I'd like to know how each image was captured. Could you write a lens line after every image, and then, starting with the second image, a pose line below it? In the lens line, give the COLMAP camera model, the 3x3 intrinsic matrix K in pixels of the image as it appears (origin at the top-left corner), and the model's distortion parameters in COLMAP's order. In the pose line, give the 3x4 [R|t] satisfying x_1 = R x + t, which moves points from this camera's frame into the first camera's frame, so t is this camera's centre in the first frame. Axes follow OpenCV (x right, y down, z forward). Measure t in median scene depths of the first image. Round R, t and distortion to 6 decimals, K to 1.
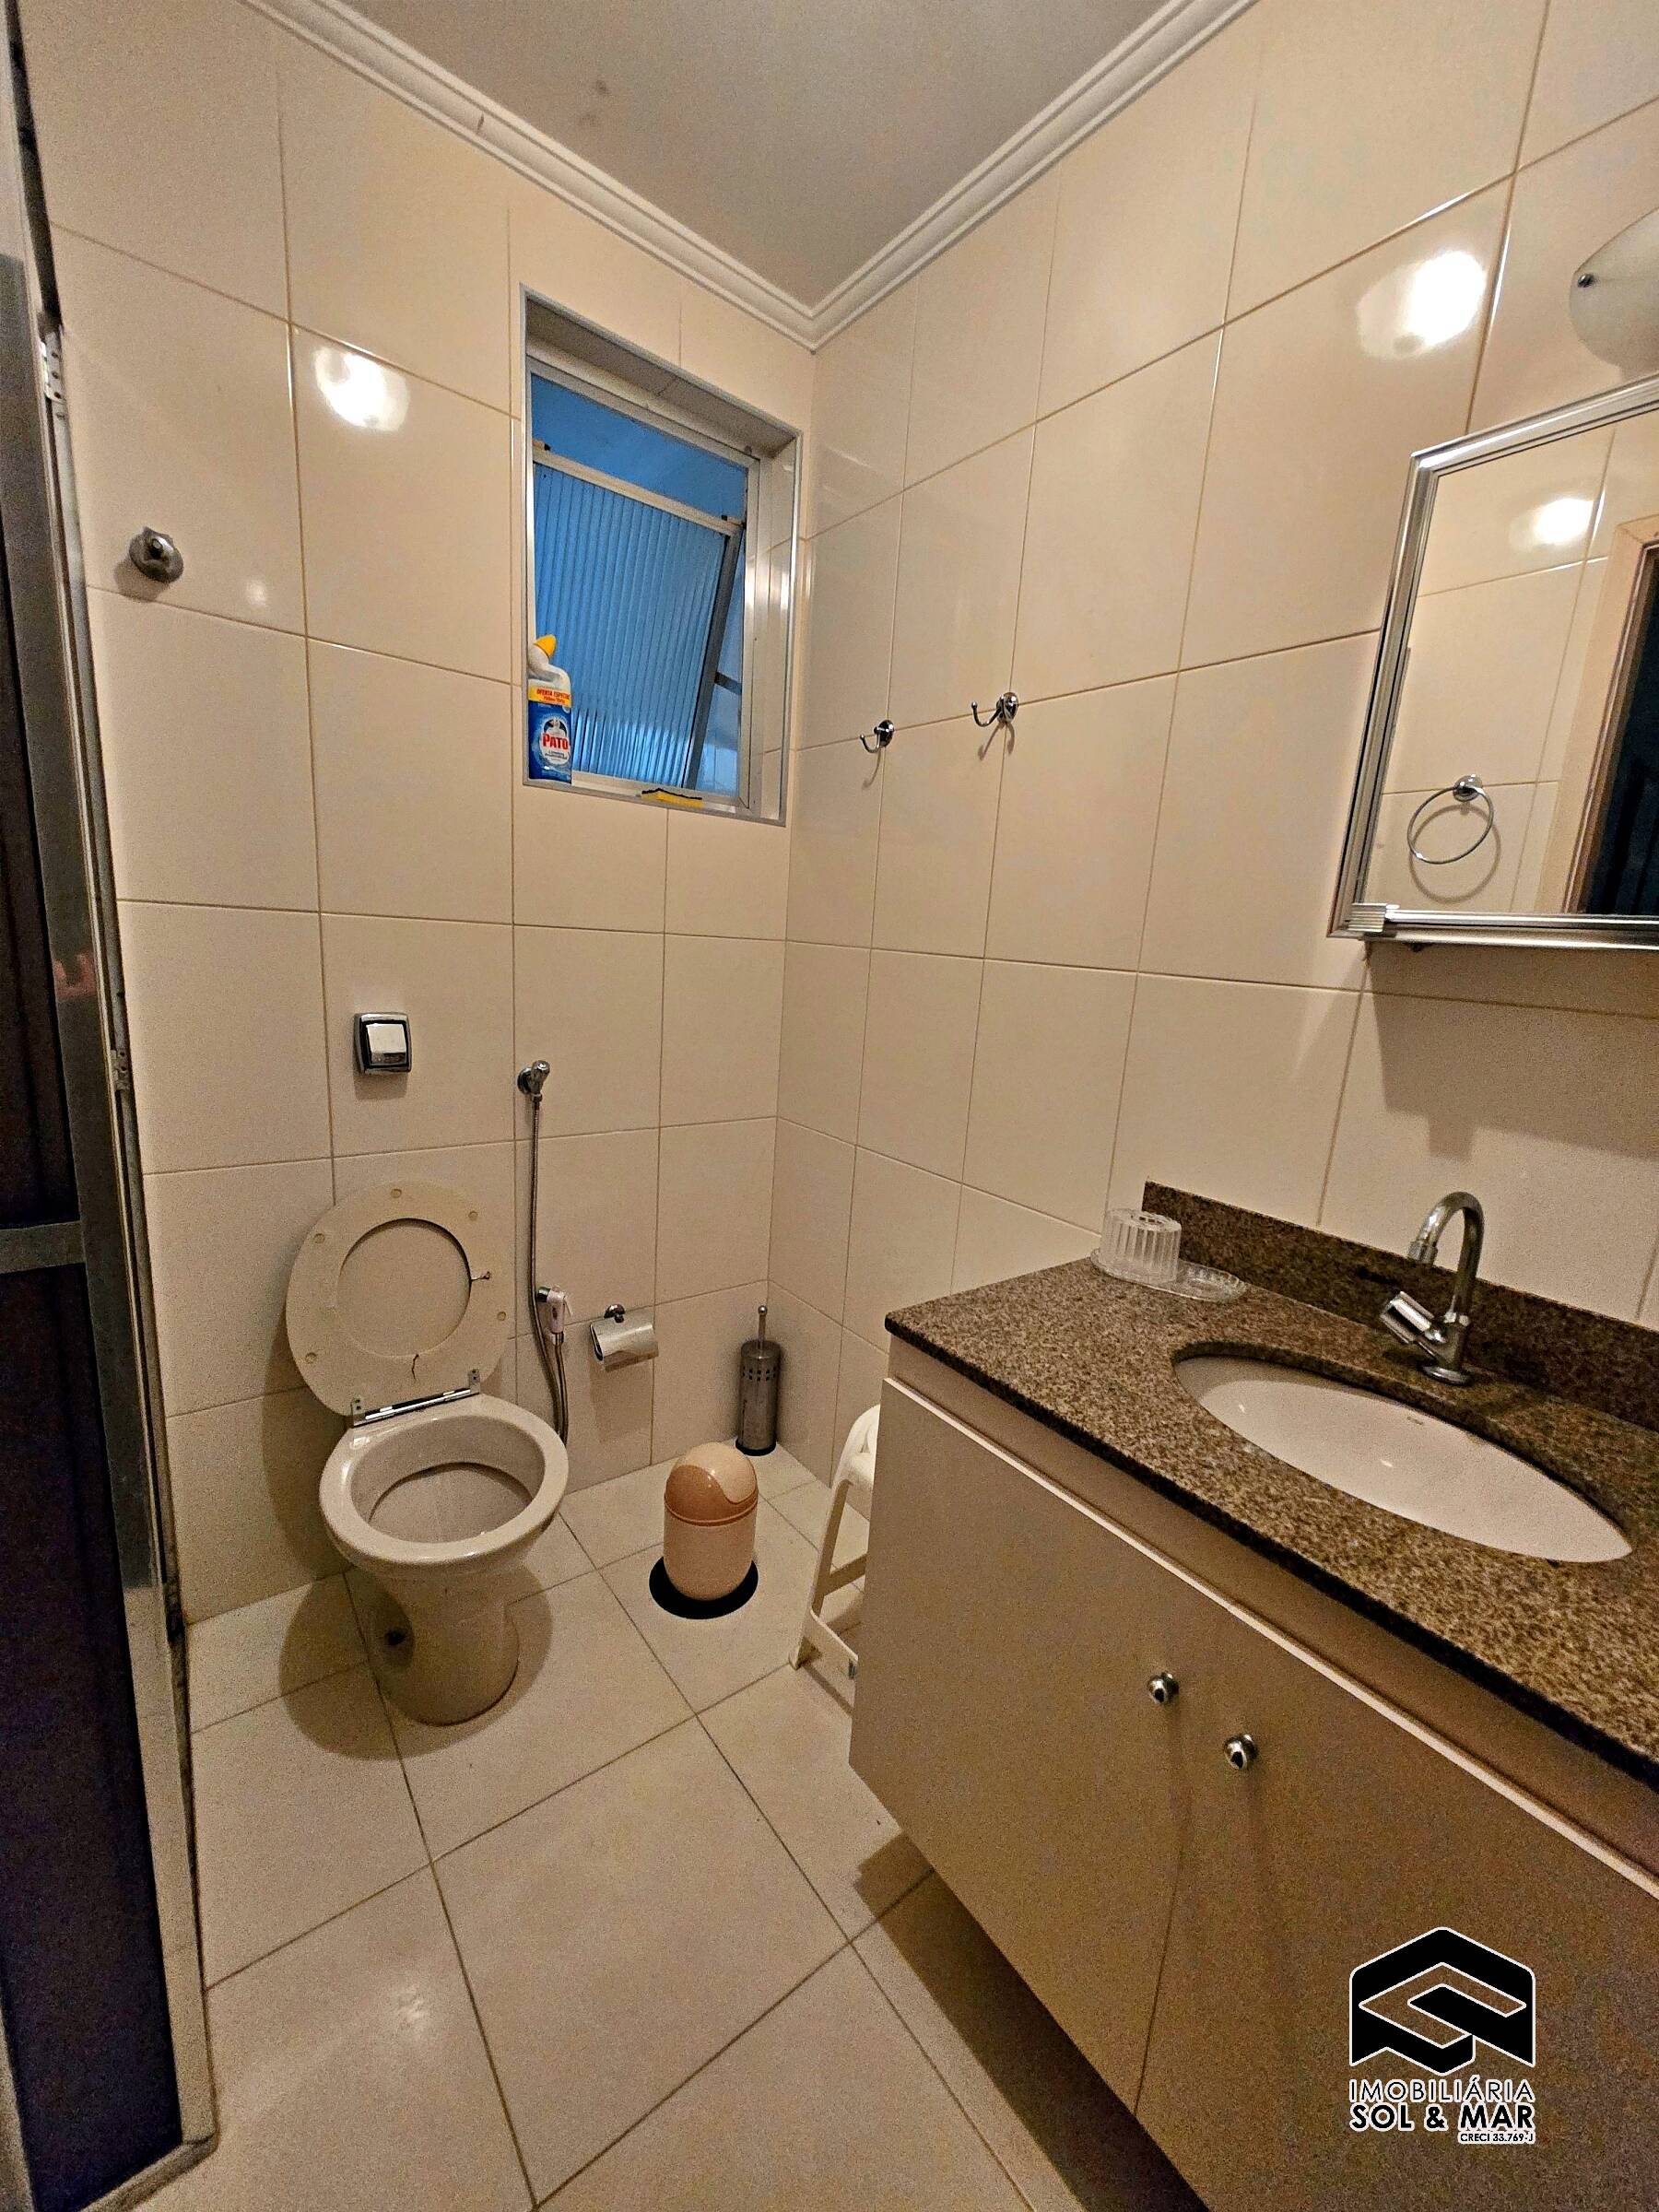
lens RADIAL K [[862.3, 0, 841.7], [0, 862.3, 1109.3], [0, 0, 1]] dist [0.000980, 0.000234]
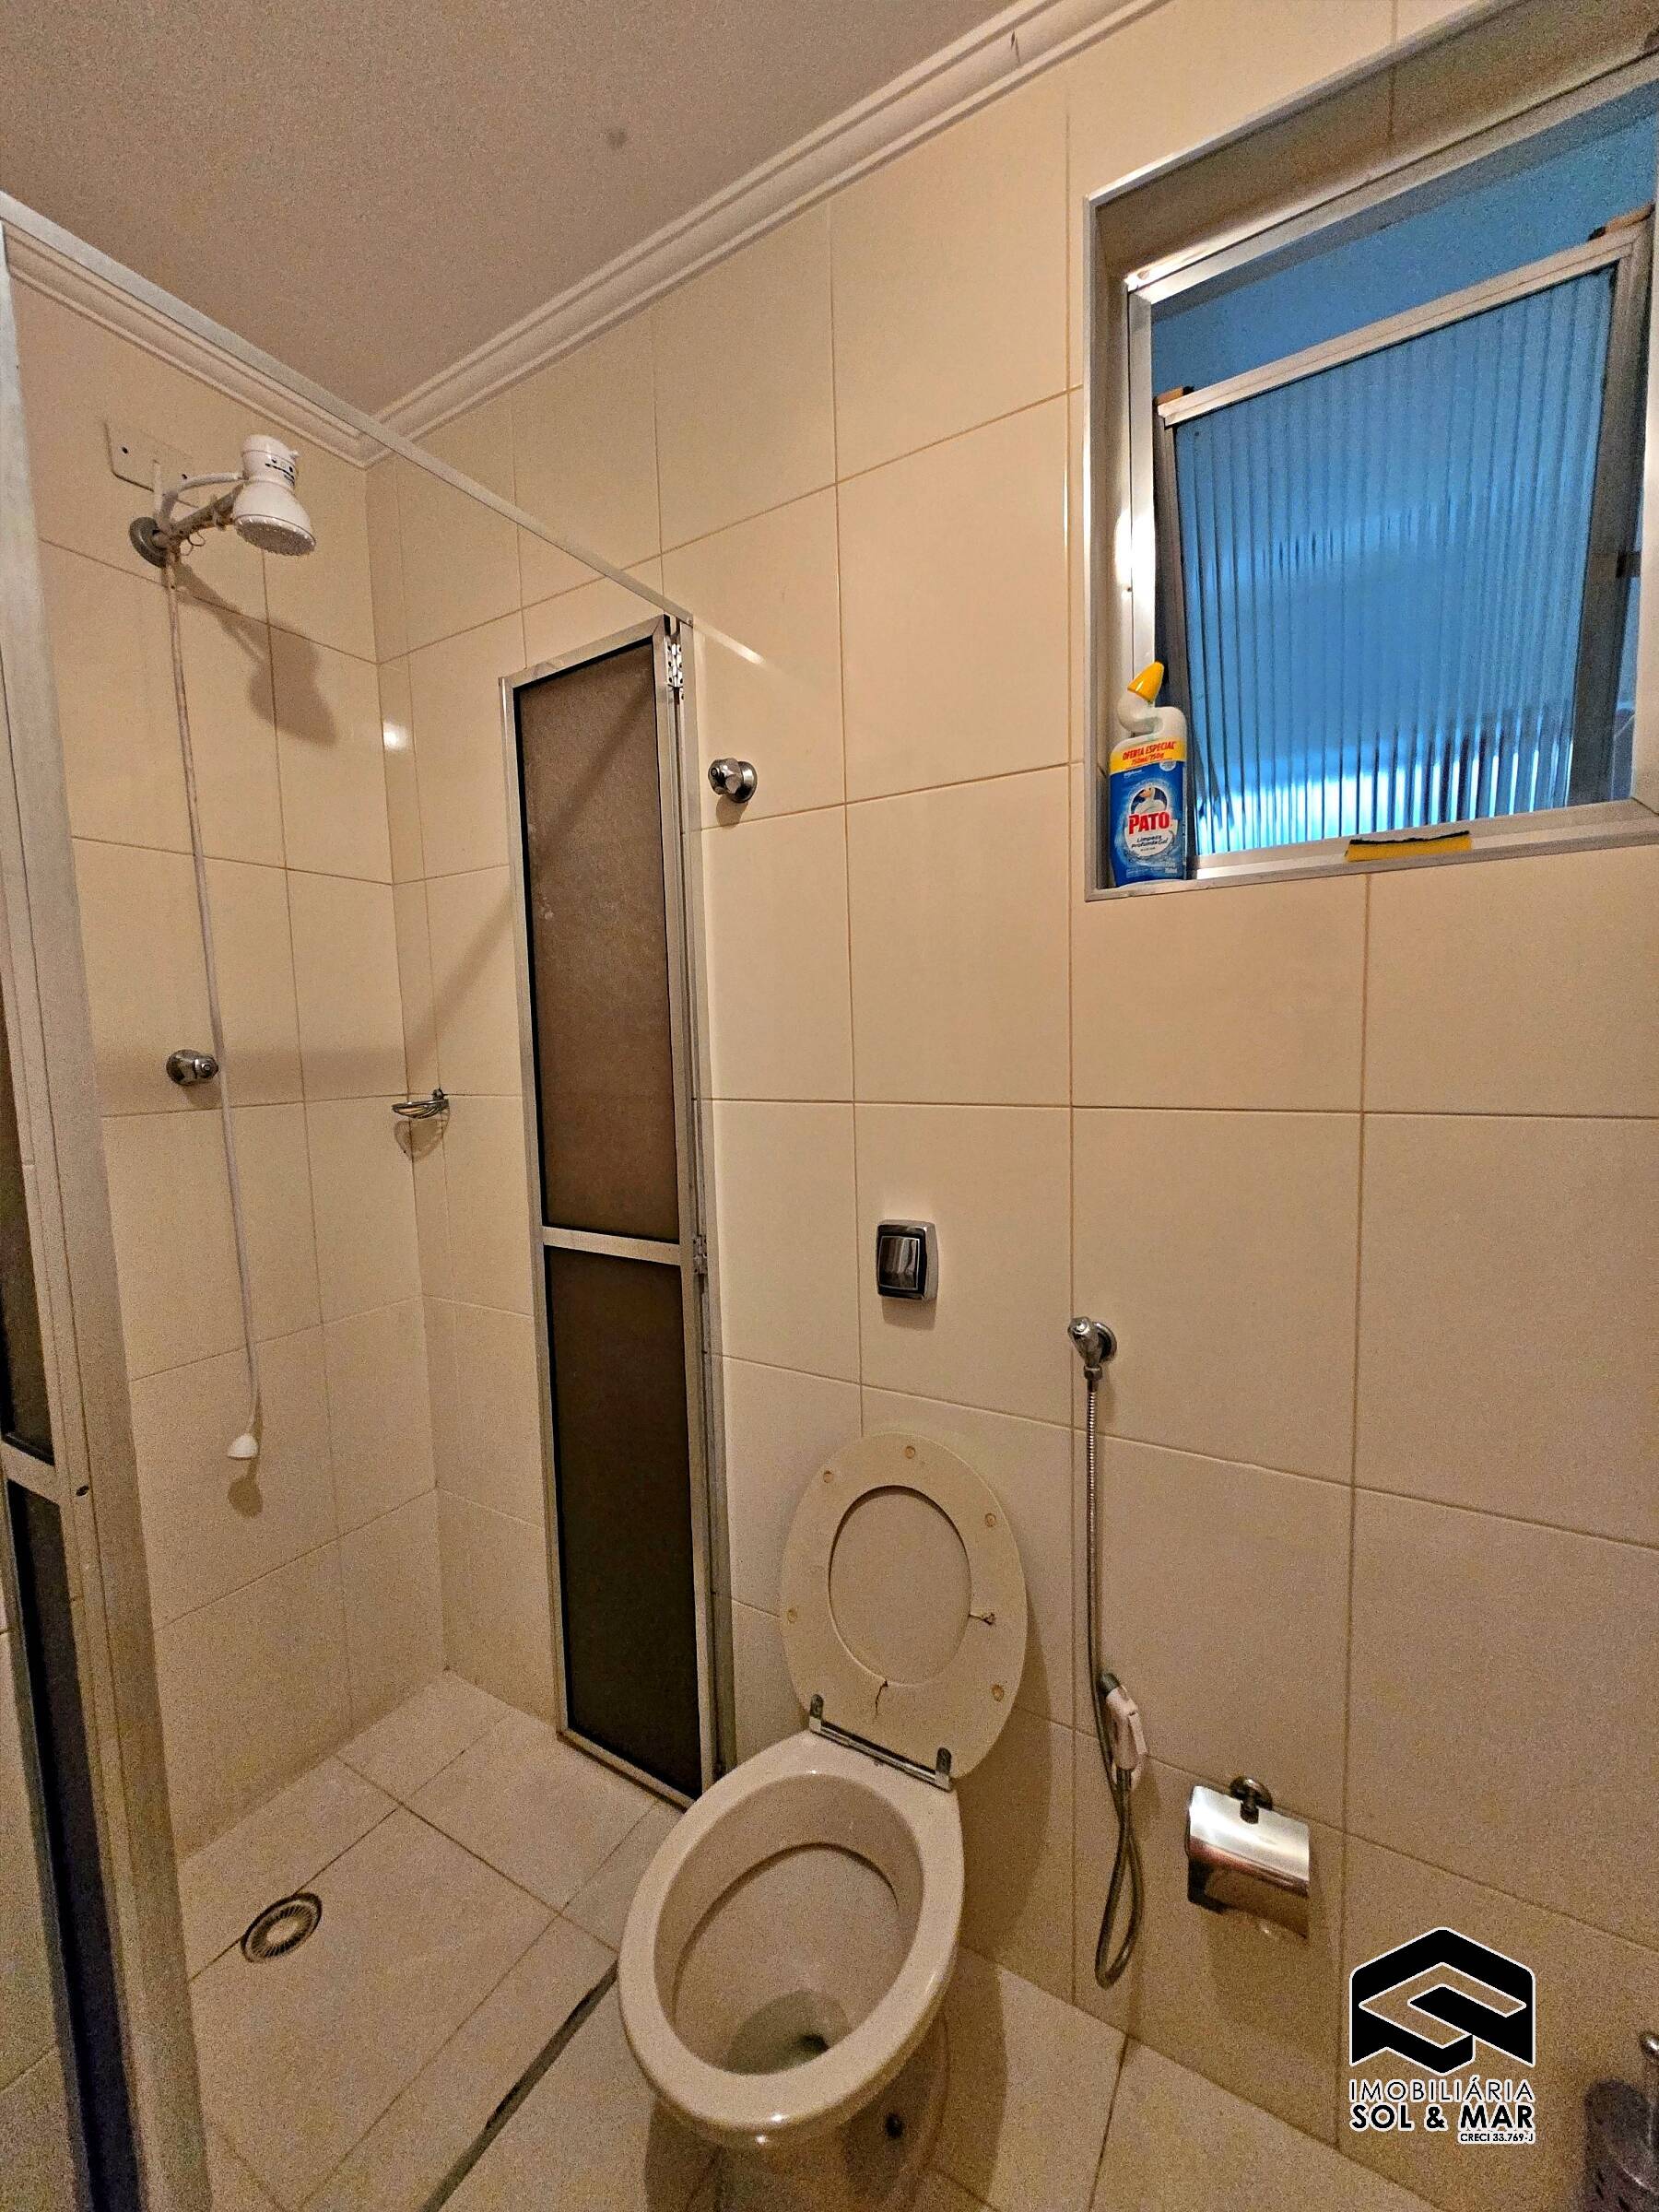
lens RADIAL K [[862.3, 0, 841.7], [0, 862.3, 1109.3], [0, 0, 1]] dist [0.000980, 0.000234]
pose [[0.362496, 0.006468, -0.931963, 0.179071], [-0.130933, 0.990412, -0.044054, -0.161156], [0.922742, 0.137994, 0.359868, 0.598539]]
